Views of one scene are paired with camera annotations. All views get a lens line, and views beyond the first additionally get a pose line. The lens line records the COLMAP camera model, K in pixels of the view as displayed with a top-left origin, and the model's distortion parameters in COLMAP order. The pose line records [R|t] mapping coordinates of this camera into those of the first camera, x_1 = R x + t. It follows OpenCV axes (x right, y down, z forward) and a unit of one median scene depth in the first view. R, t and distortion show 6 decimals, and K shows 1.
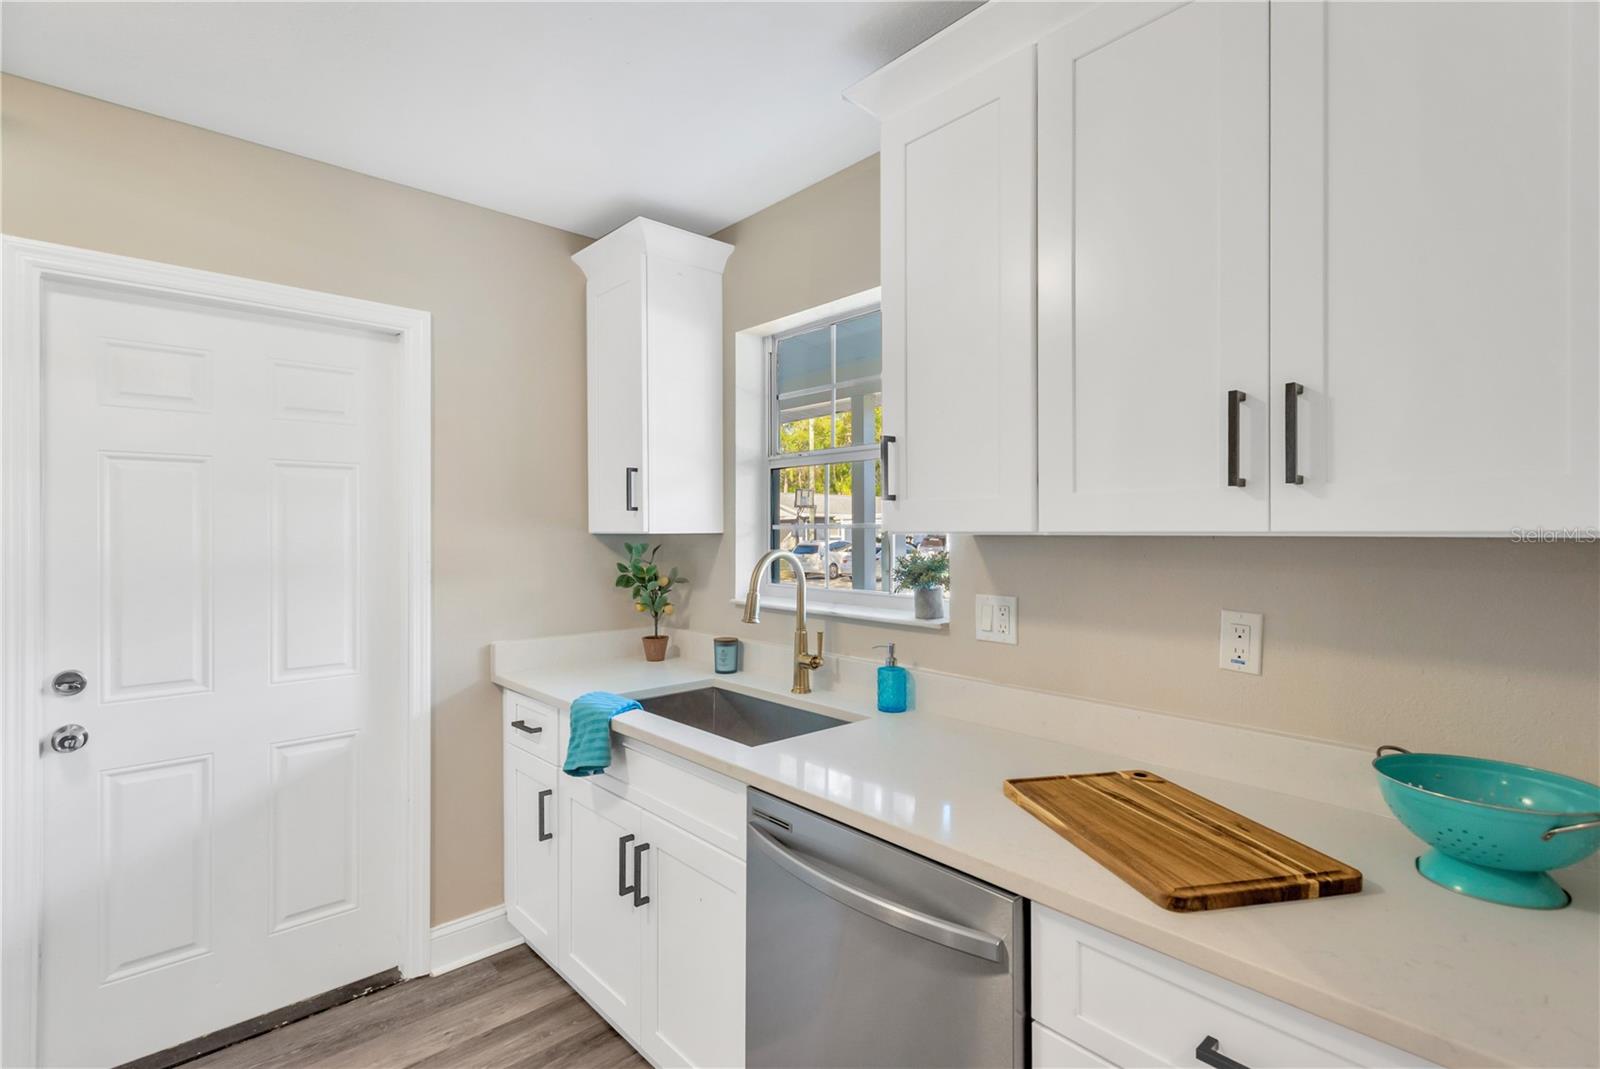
lens RADIAL K [[749.6, 0, 802.7], [0, 749.6, 529.6], [0, 0, 1]] dist [0.011669, -0.000741]
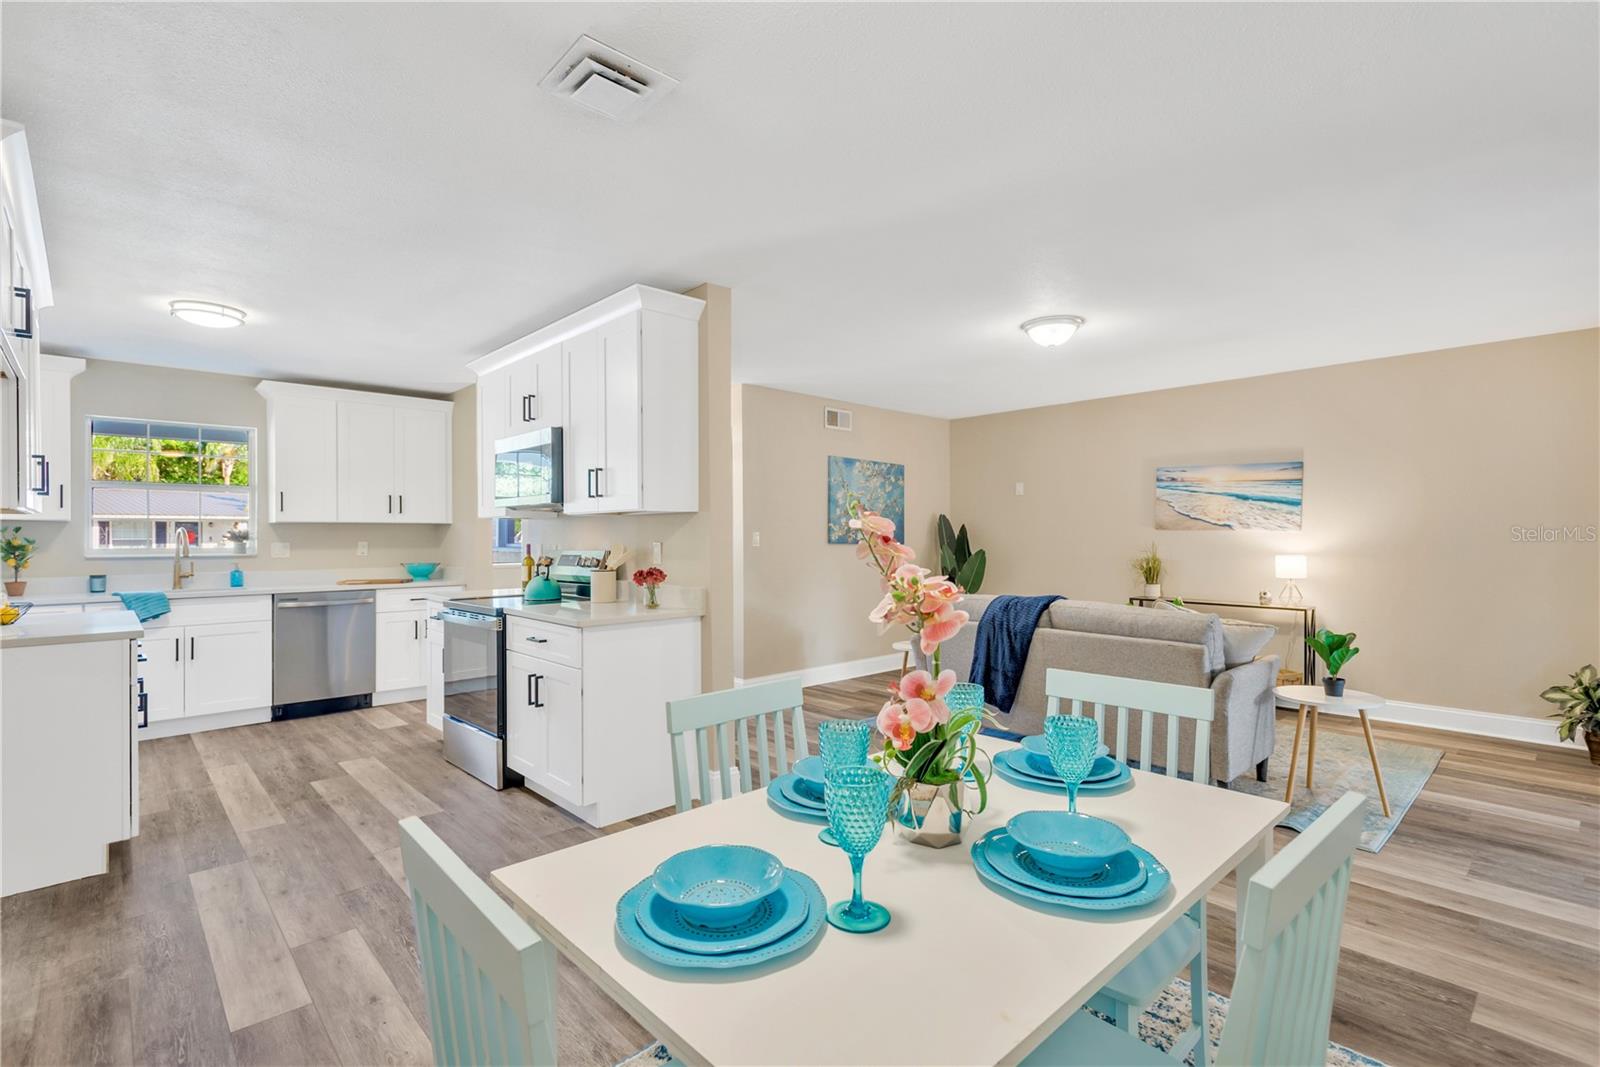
lens RADIAL K [[749.6, 0, 802.7], [0, 749.6, 528.6], [0, 0, 1]] dist [0.011669, -0.000741]
pose [[-0.009151, 0.010886, 0.999899, -2.808842], [0.004761, 0.999930, -0.010843, 0.071385], [-0.999947, 0.004661, -0.009202, -1.099071]]
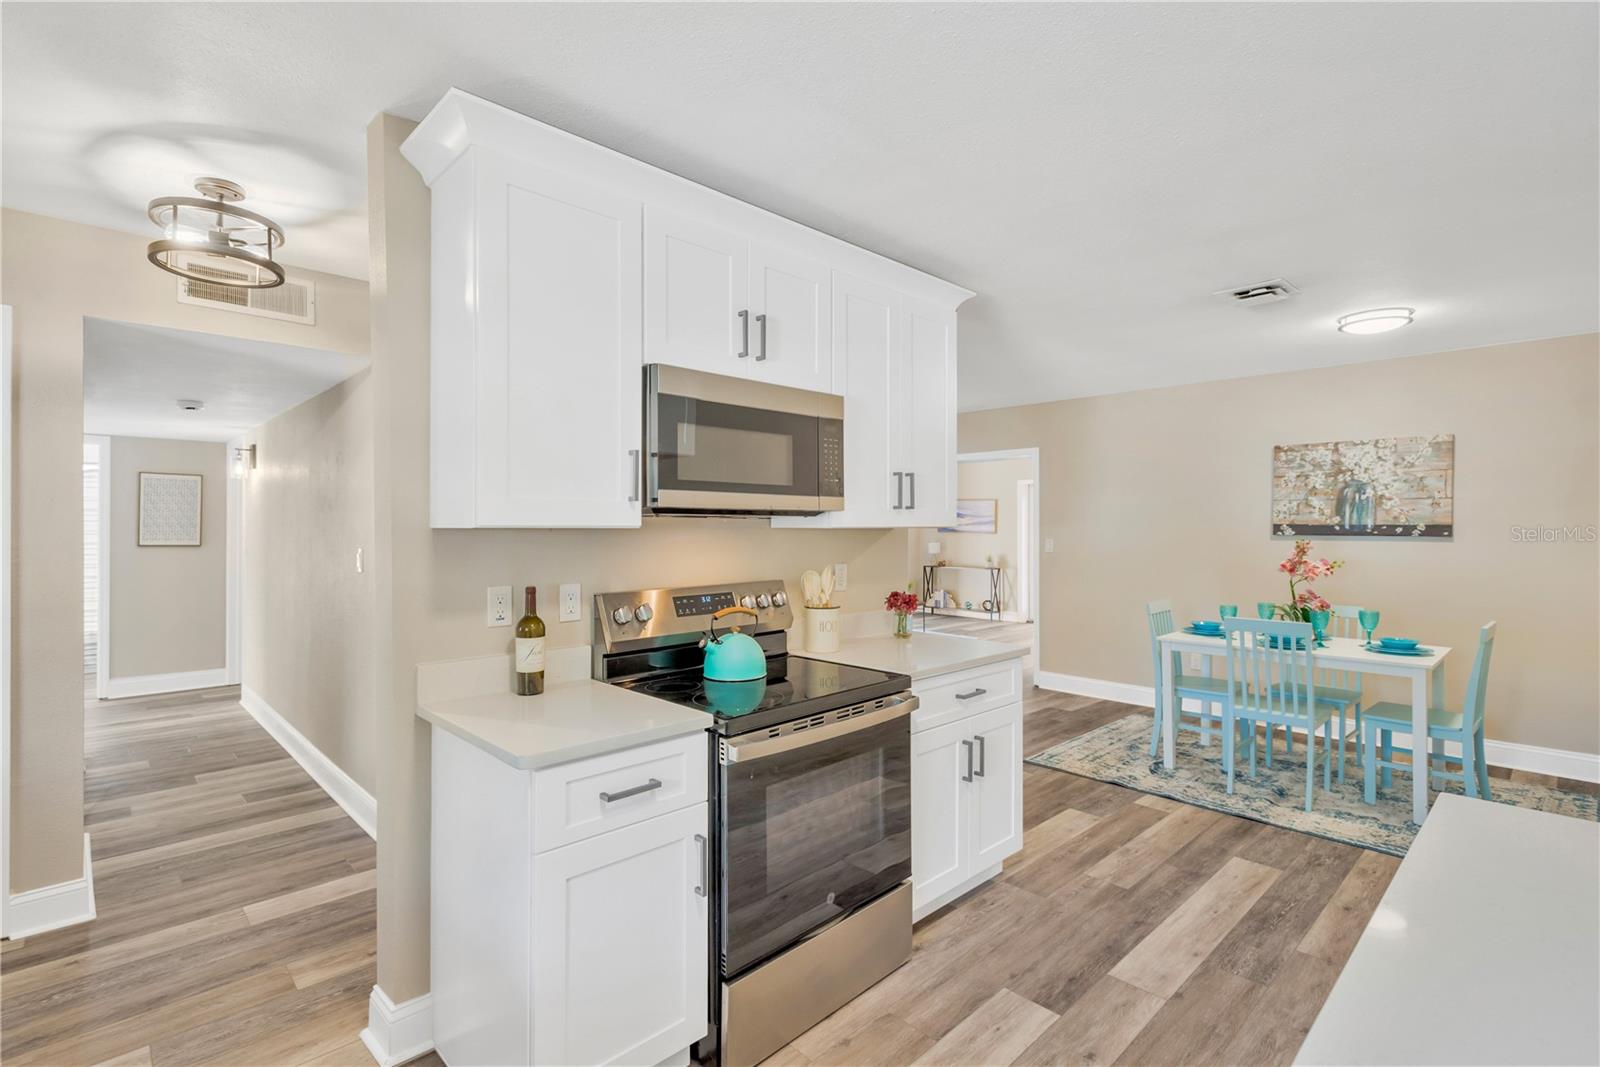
lens RADIAL K [[749.6, 0, 802.7], [0, 749.6, 528.6], [0, 0, 1]] dist [0.011669, -0.000741]
pose [[-0.999627, 0.003984, -0.027011, -0.579465], [0.003955, 0.999992, 0.001098, 0.004846], [0.027015, 0.000991, -0.999635, 0.973760]]
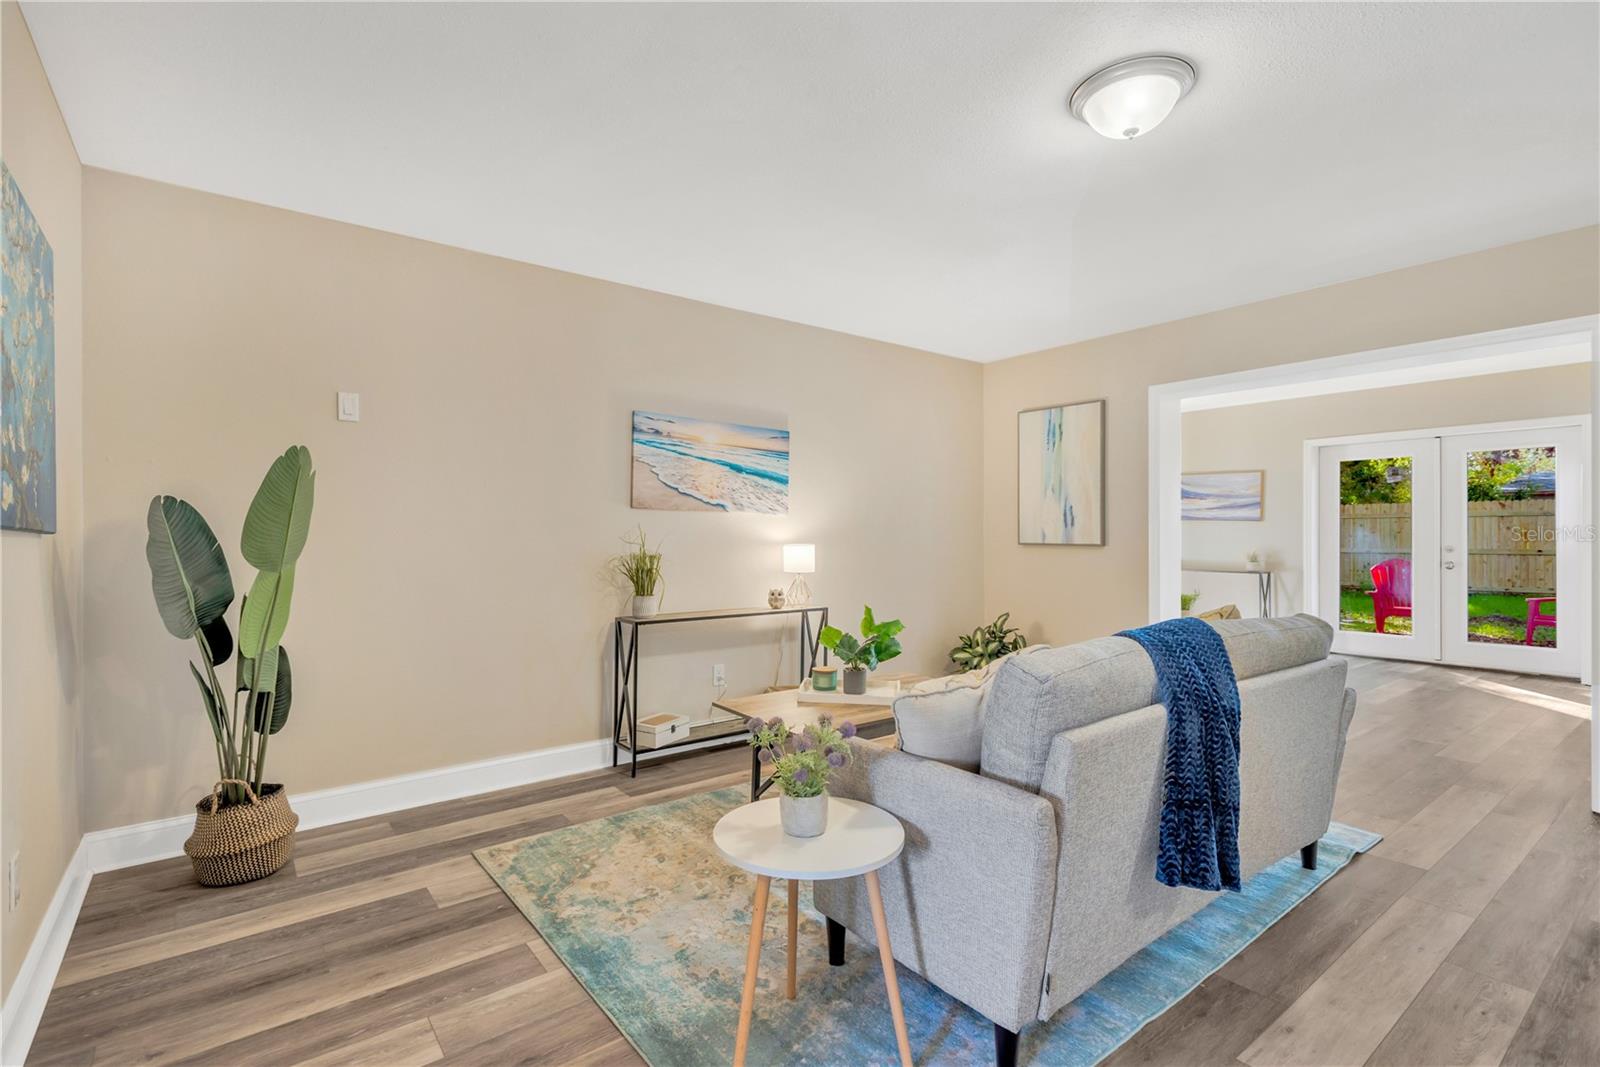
lens RADIAL K [[745.9, 0, 795.9], [0, 745.9, 530.6], [0, 0, 1]] dist [0.011580, -0.000745]
pose [[-0.996029, 0.006083, 0.088820, -0.121471], [0.005502, 0.999962, -0.006784, 0.124992], [-0.088858, -0.006268, -0.996025, -0.681851]]
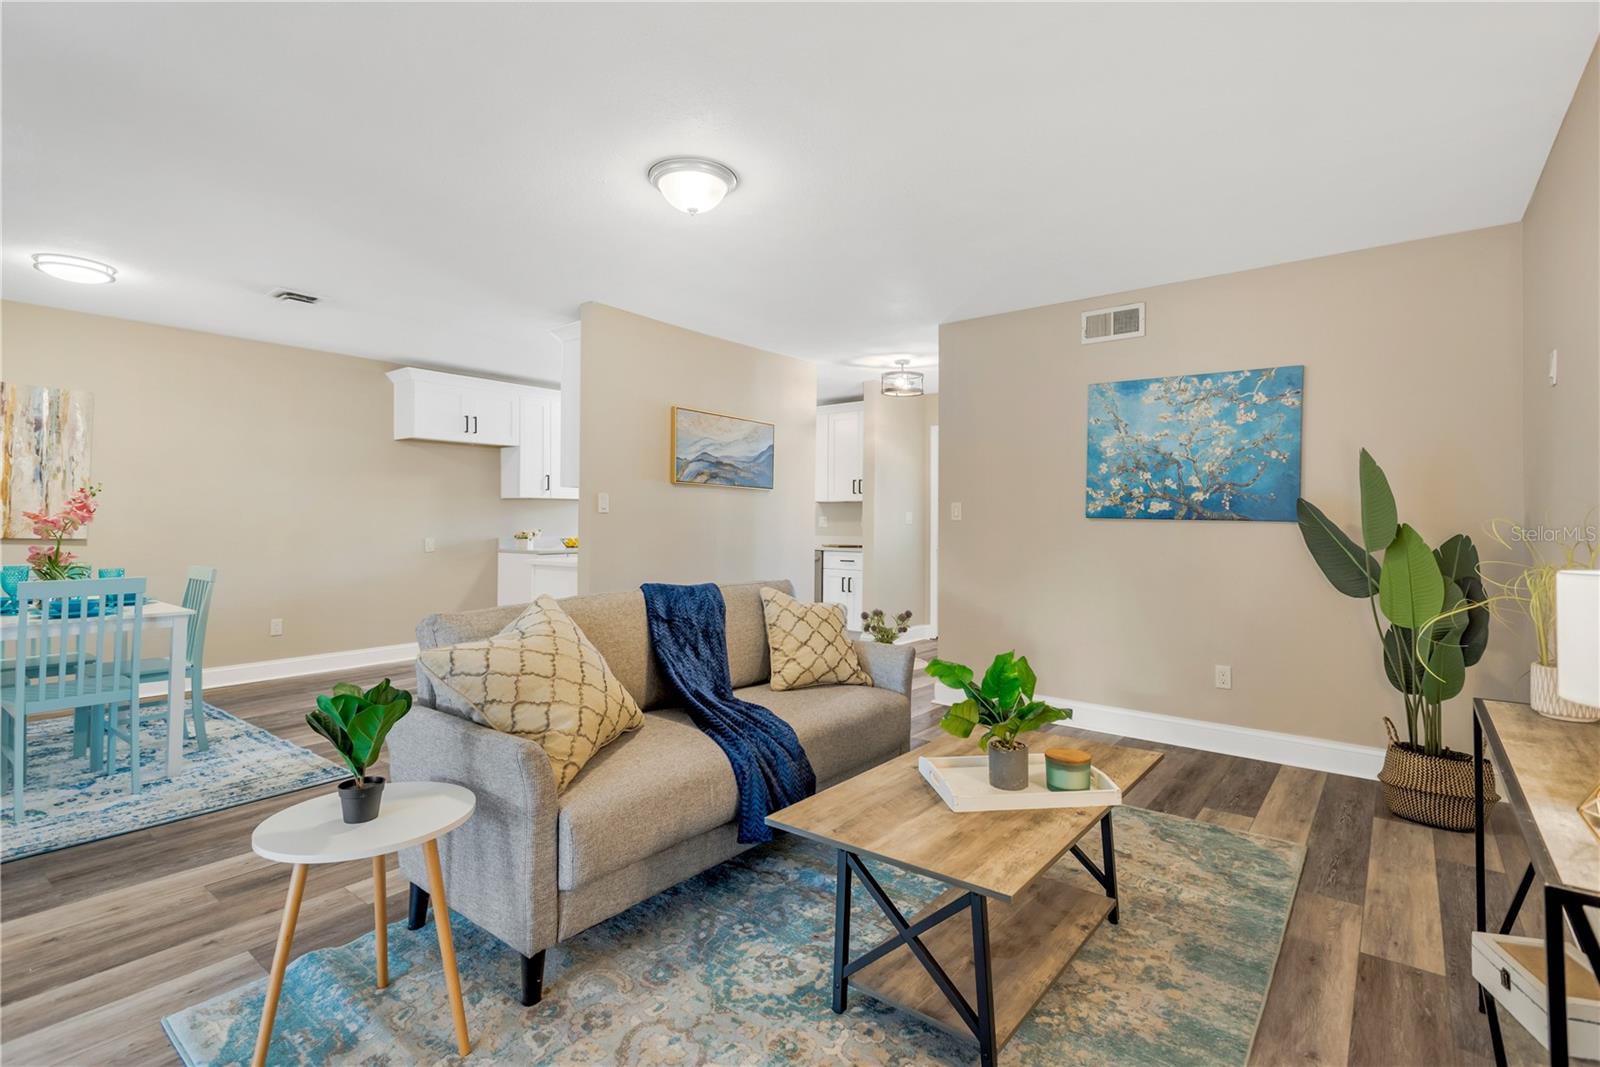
lens RADIAL K [[750.6, 0, 798.4], [0, 750.6, 527.6], [0, 0, 1]] dist [0.009665, -0.001289]
pose [[0.988684, 0.005221, 0.149922, -0.549587], [-0.006266, 0.999959, 0.006498, 0.122744], [-0.149882, -0.007364, 0.988677, -3.392866]]
